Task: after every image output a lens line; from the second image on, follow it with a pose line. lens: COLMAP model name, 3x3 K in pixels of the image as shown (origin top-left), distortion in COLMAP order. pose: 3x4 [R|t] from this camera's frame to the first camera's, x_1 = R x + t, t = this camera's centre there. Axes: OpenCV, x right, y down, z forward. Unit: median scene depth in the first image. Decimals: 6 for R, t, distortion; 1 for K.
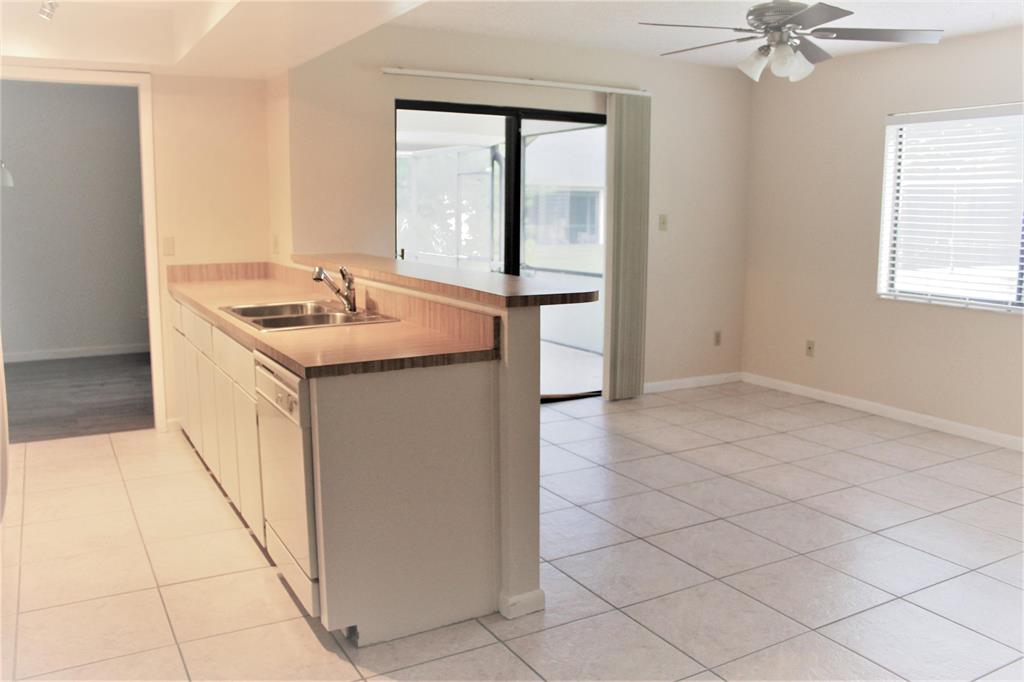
lens RADIAL K [[849.5, 0, 508.5], [0, 849.5, 333.1], [0, 0, 1]] dist [-0.142299, 0.098782]
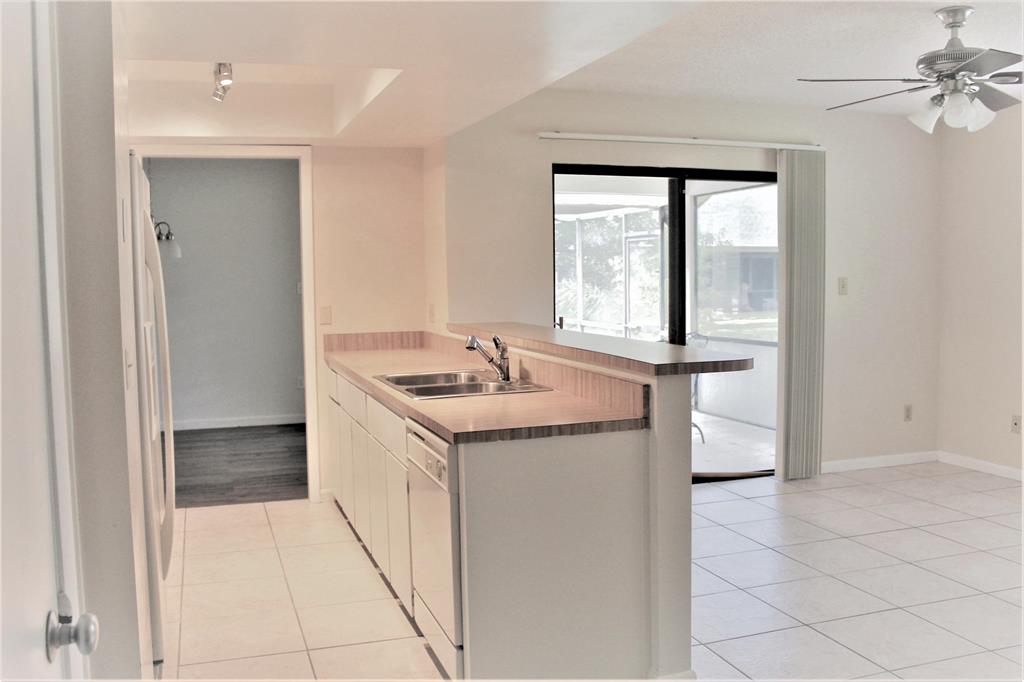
lens RADIAL K [[925.5, 0, 511.6], [0, 925.5, 337.4], [0, 0, 1]] dist [-0.122867, 0.053348]
pose [[0.982336, -0.005974, -0.187029, 0.019232], [-0.008594, 0.996995, -0.076988, 0.005575], [0.186927, 0.077236, 0.979333, -0.046383]]
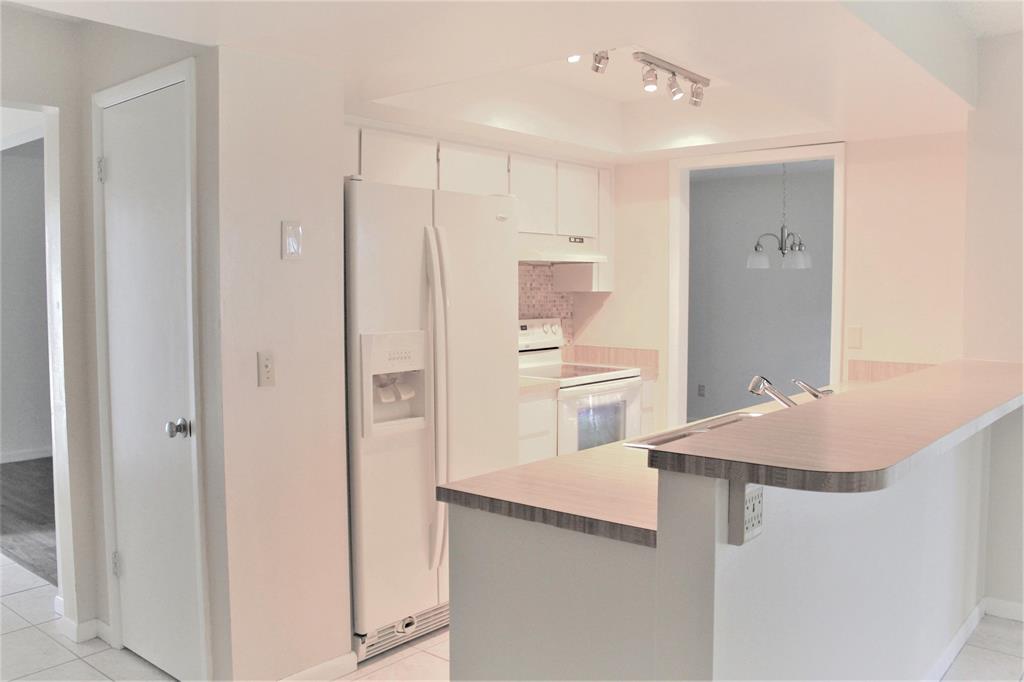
lens RADIAL K [[858.1, 0, 518.9], [0, 858.1, 347.4], [0, 0, 1]] dist [-0.160092, 0.131534]
pose [[0.351631, 0.066654, -0.933763, 0.301261], [-0.142389, 0.989664, 0.017024, -0.064160], [0.925246, 0.126972, 0.357488, 0.390451]]
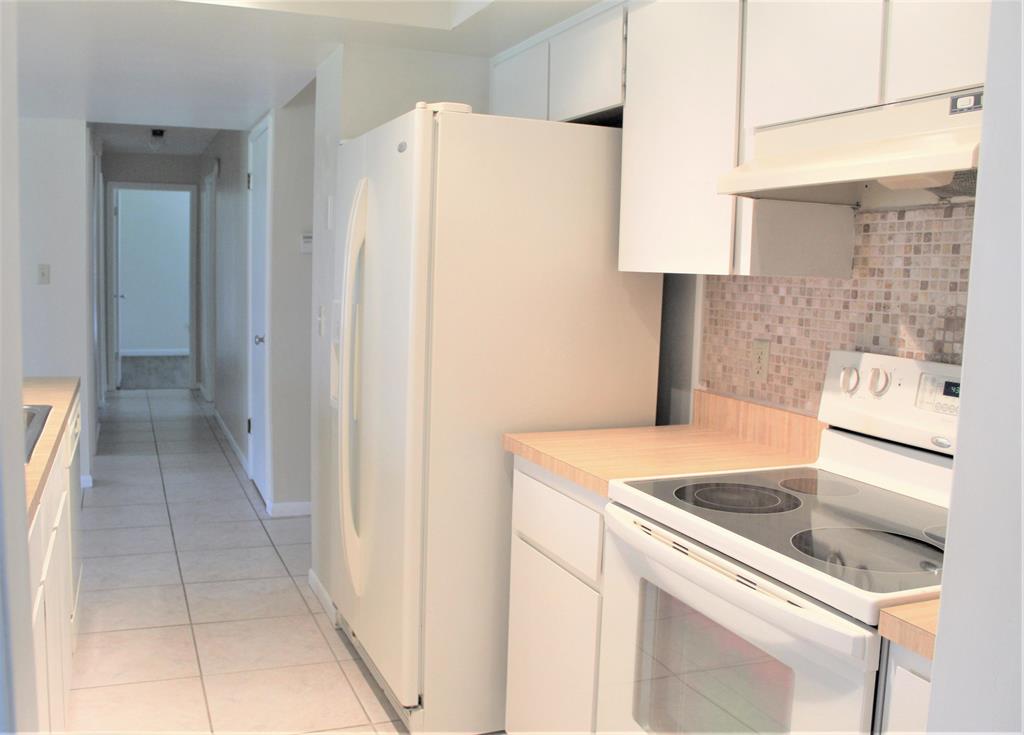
lens RADIAL K [[902.0, 0, 509.1], [0, 902.0, 365.3], [0, 0, 1]] dist [-0.007545, -0.003865]
pose [[-0.993637, -0.045603, 0.102984, -0.527030], [-0.017817, 0.966493, 0.256072, -0.173433], [-0.111211, 0.252608, -0.961156, 1.145829]]
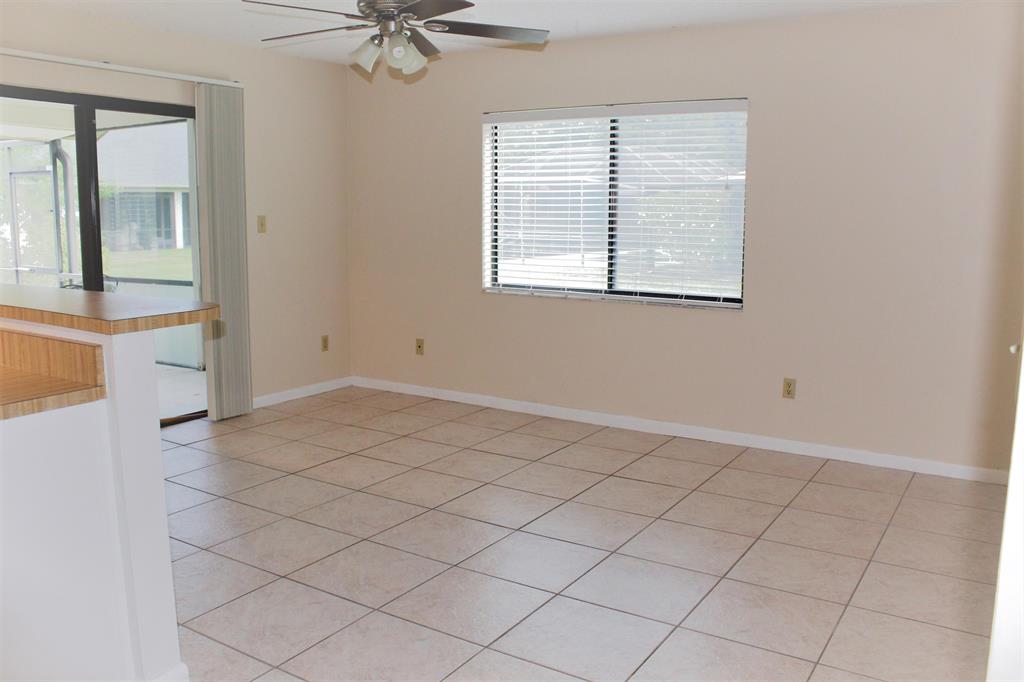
lens RADIAL K [[858.1, 0, 505.9], [0, 858.1, 333.0], [0, 0, 1]] dist [-0.160092, 0.131534]
pose [[0.885923, -0.068878, 0.458691, -0.019005], [0.069215, 0.997472, 0.016100, -0.010134], [-0.458640, 0.017485, 0.888450, 0.066759]]
